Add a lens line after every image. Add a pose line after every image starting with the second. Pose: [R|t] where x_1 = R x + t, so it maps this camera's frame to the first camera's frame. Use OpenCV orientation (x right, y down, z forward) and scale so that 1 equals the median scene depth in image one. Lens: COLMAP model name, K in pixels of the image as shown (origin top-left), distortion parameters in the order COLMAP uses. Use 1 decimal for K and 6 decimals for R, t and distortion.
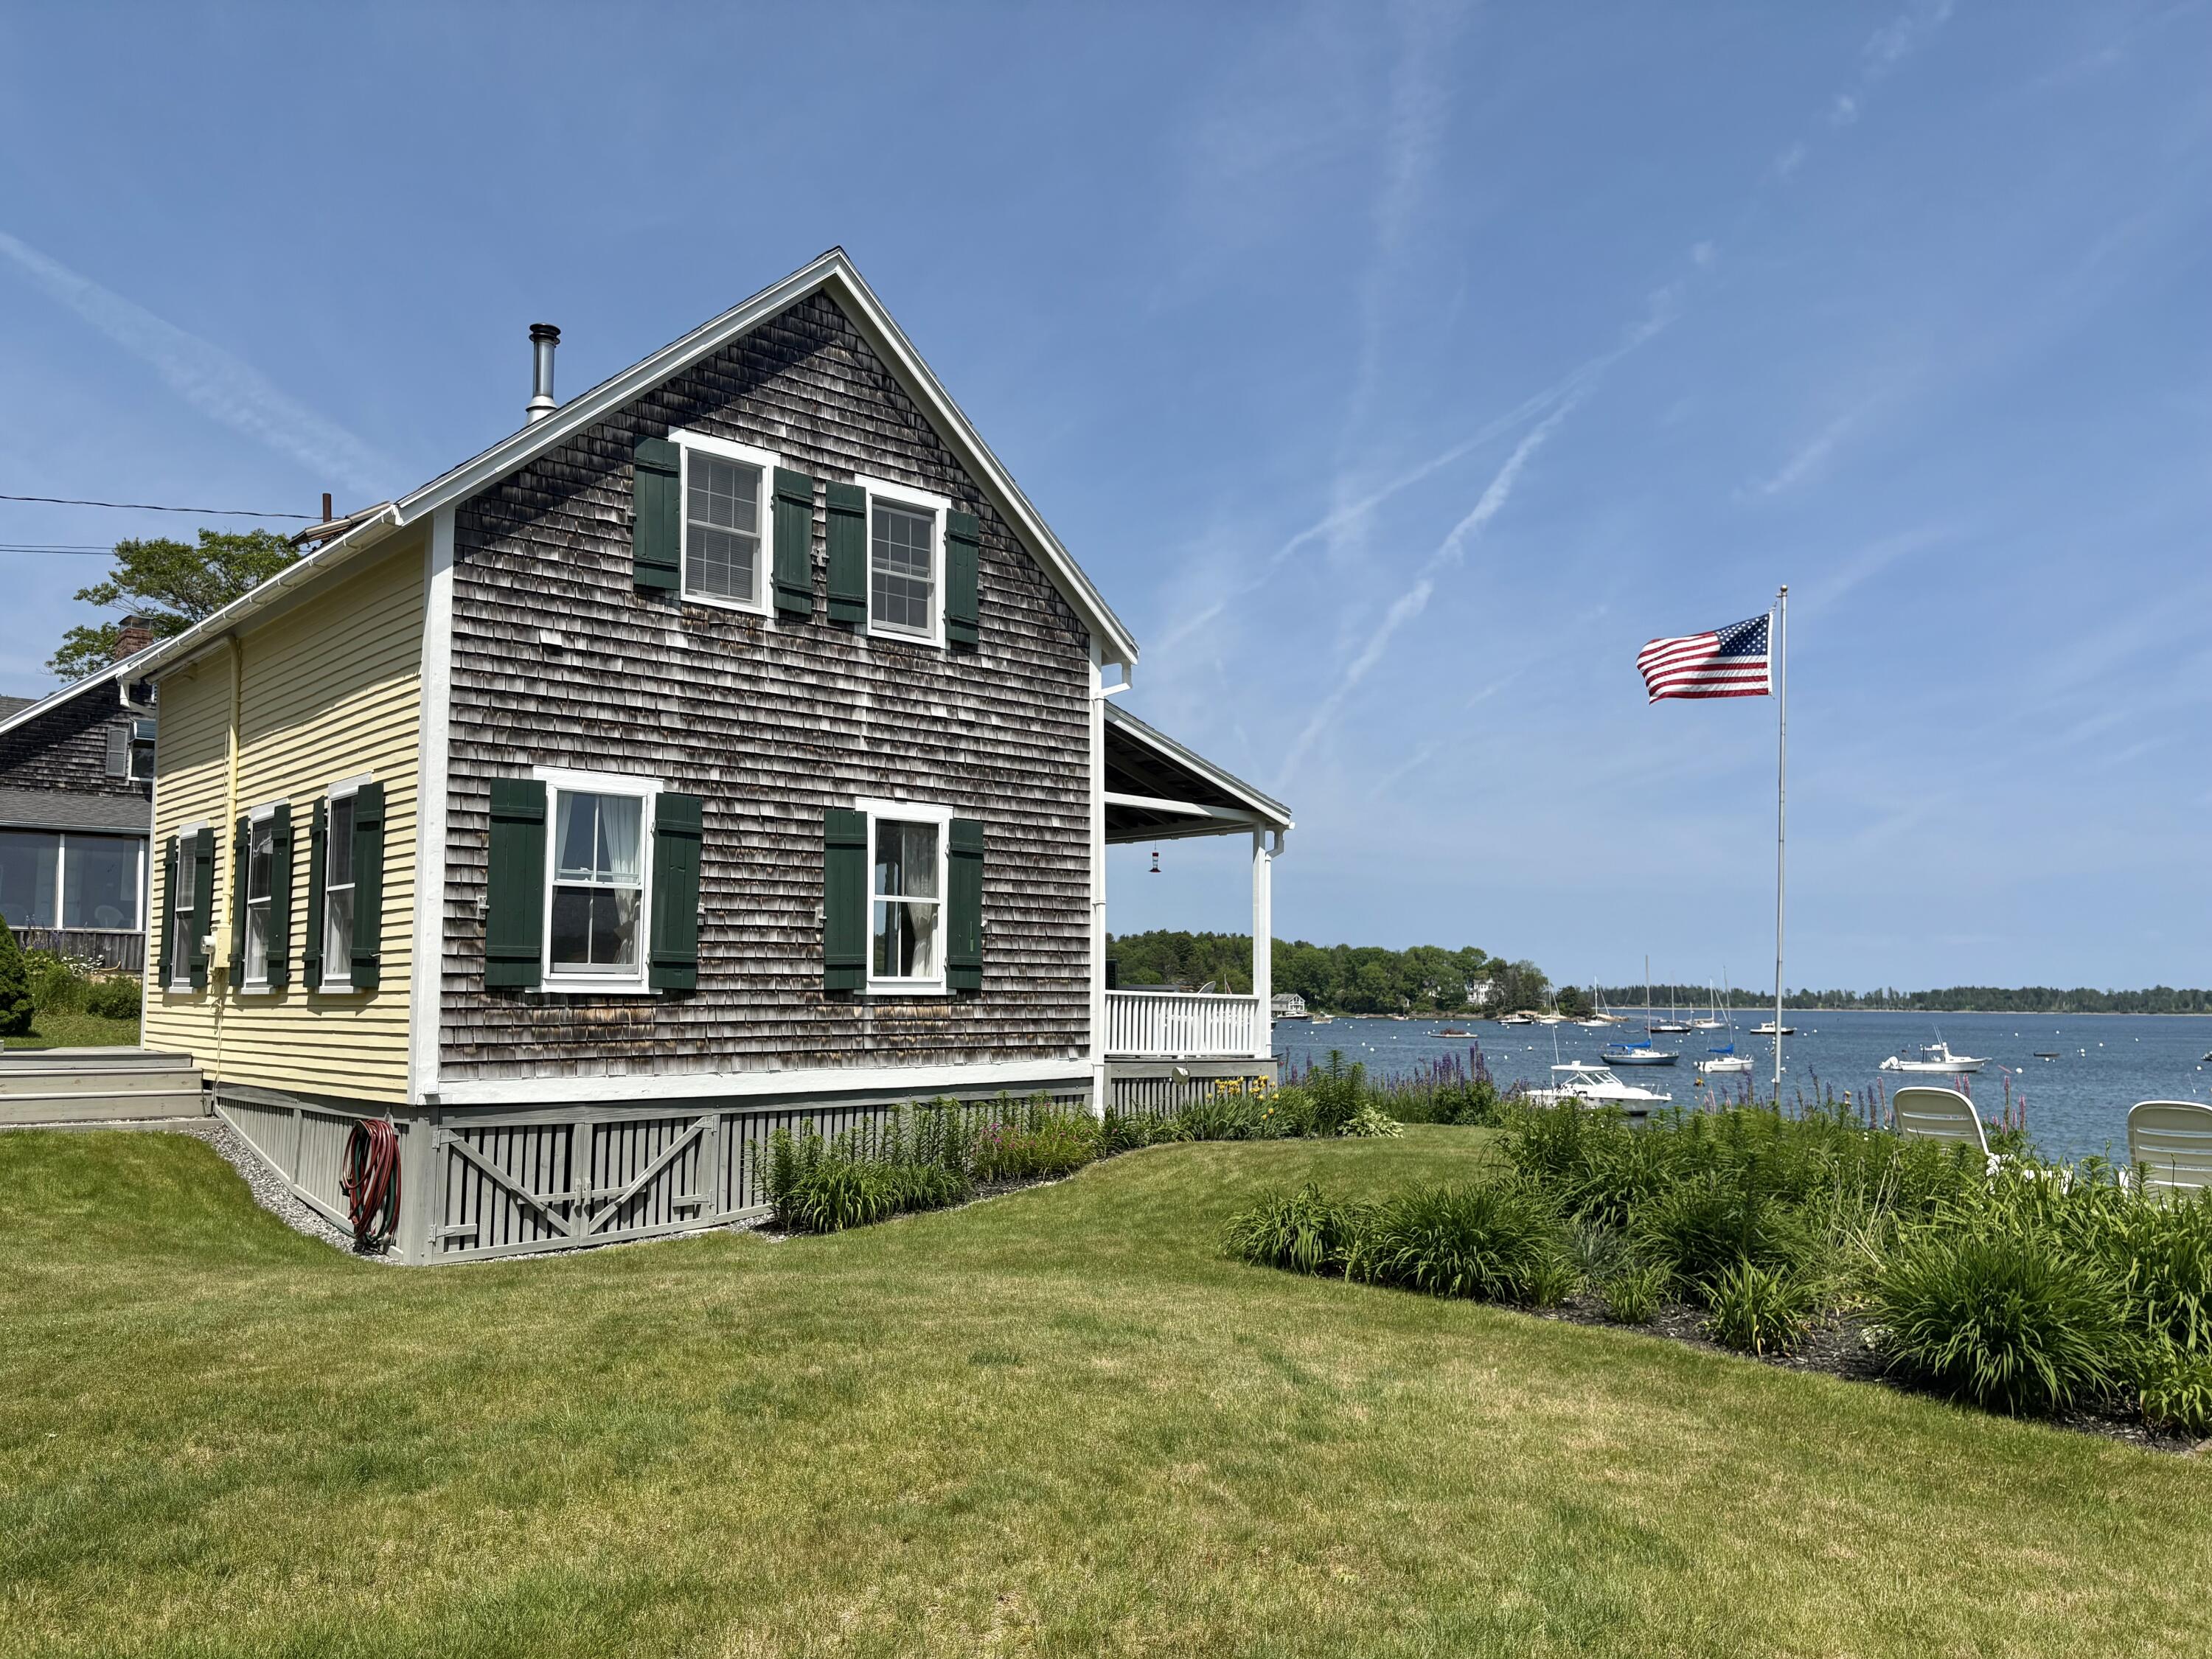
lens RADIAL K [[1671.2, 0, 1121.8], [0, 1671.2, 843.7], [0, 0, 1]] dist [0.052163, -0.064613]
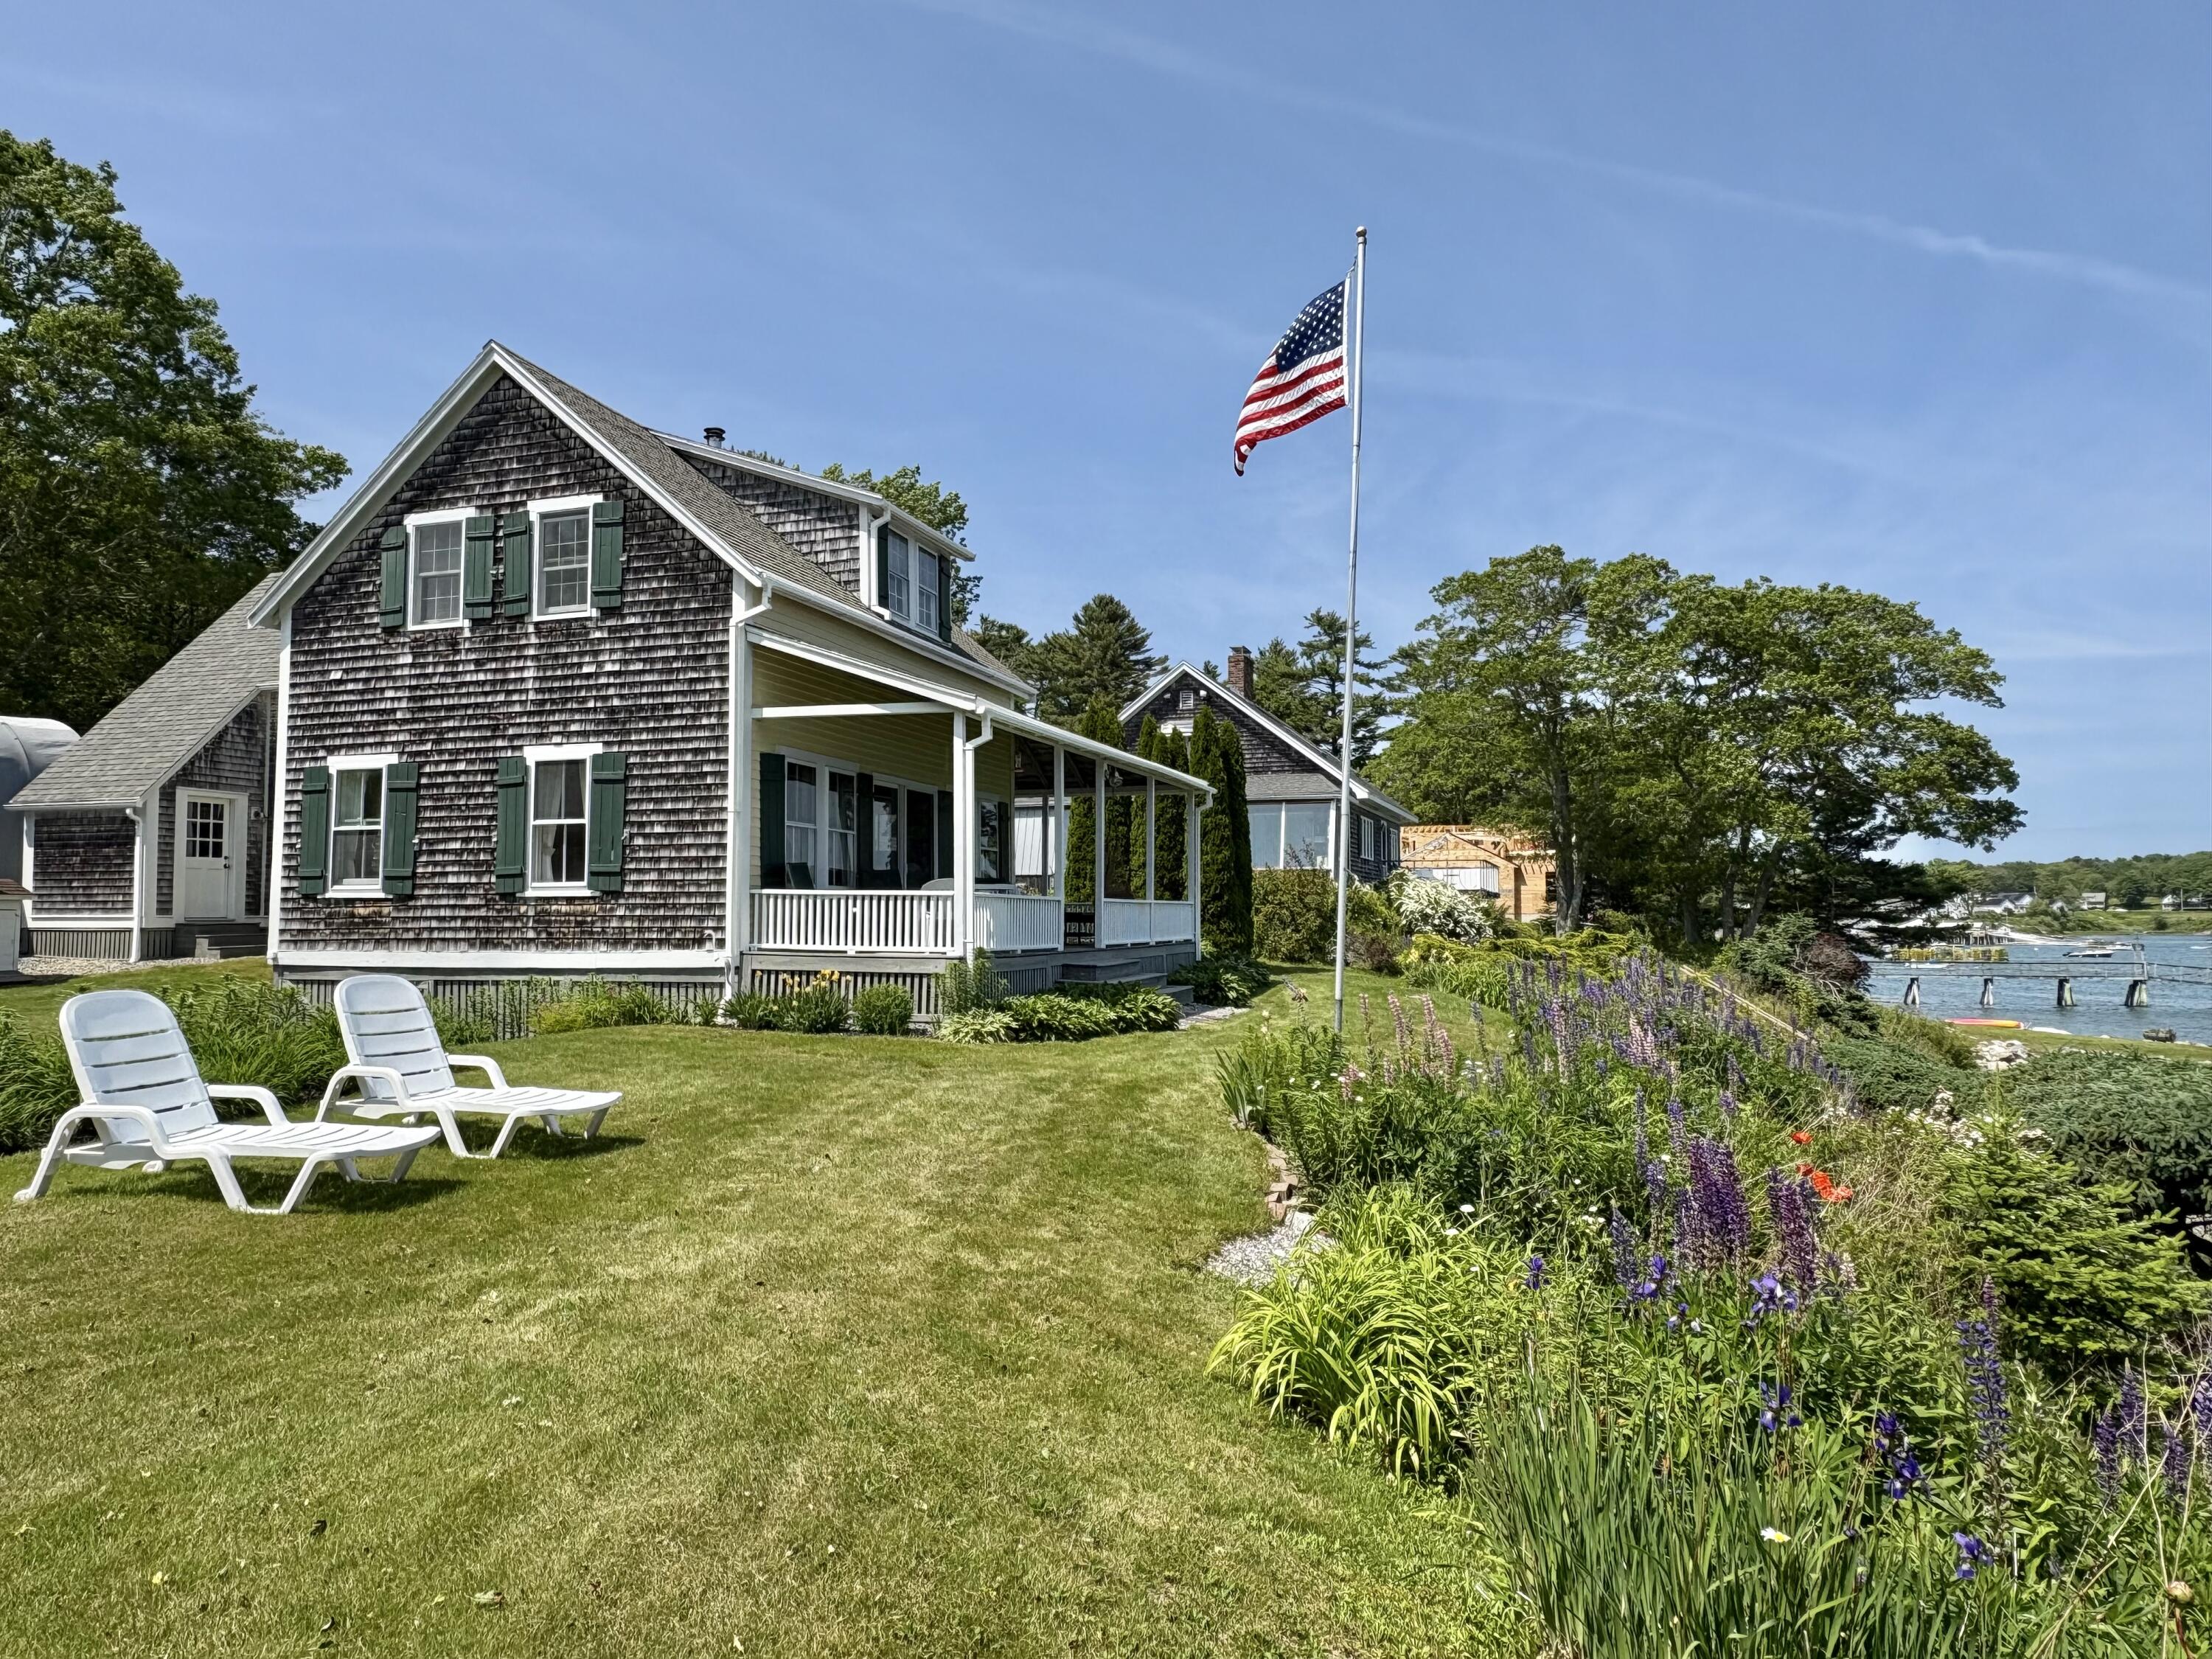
lens RADIAL K [[1431.9, 0, 1113.2], [0, 1431.9, 840.7], [0, 0, 1]] dist [-0.012138, 0.014847]
pose [[0.508003, -0.057381, -0.859442, 1.099332], [0.084326, 0.996299, -0.016674, 0.109237], [0.857217, -0.064003, 0.510962, 0.865474]]
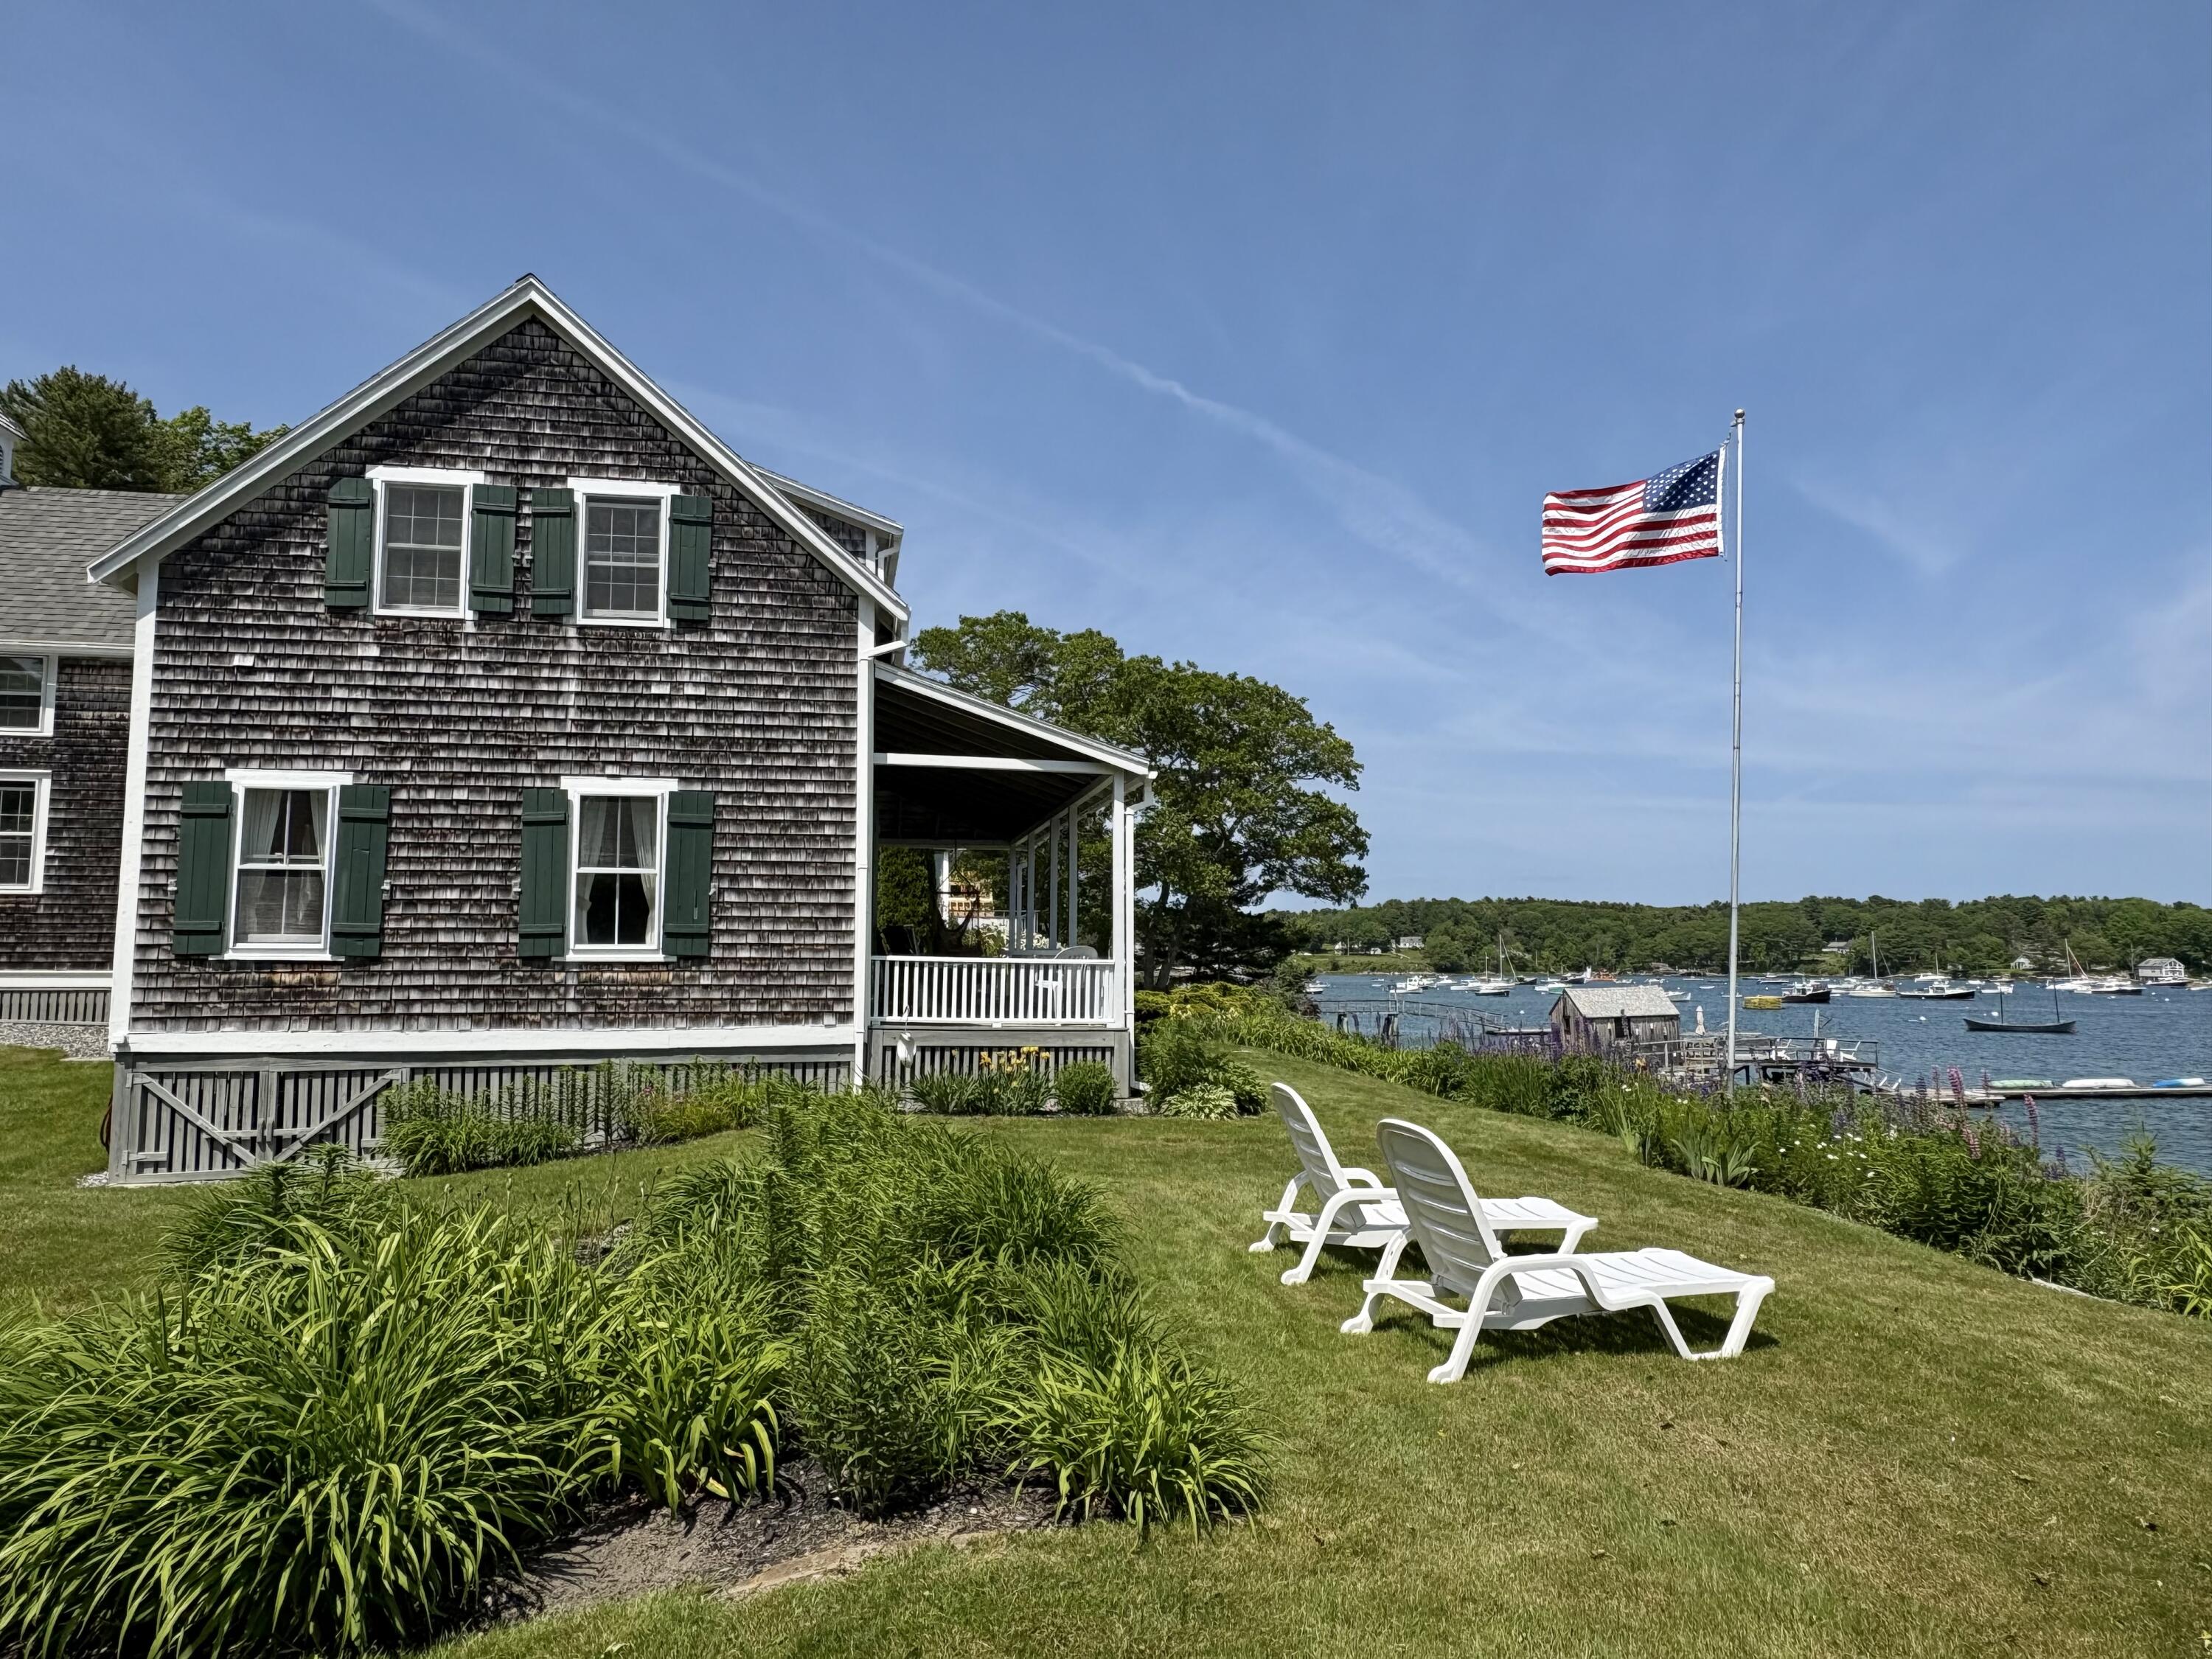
lens RADIAL K [[1431.9, 0, 1117.6], [0, 1431.9, 831.1], [0, 0, 1]] dist [-0.012138, 0.014847]
pose [[0.855815, -0.052215, -0.514639, 0.650647], [0.051239, 0.998557, -0.016107, 0.042135], [0.514737, -0.012585, 0.857256, 0.421365]]
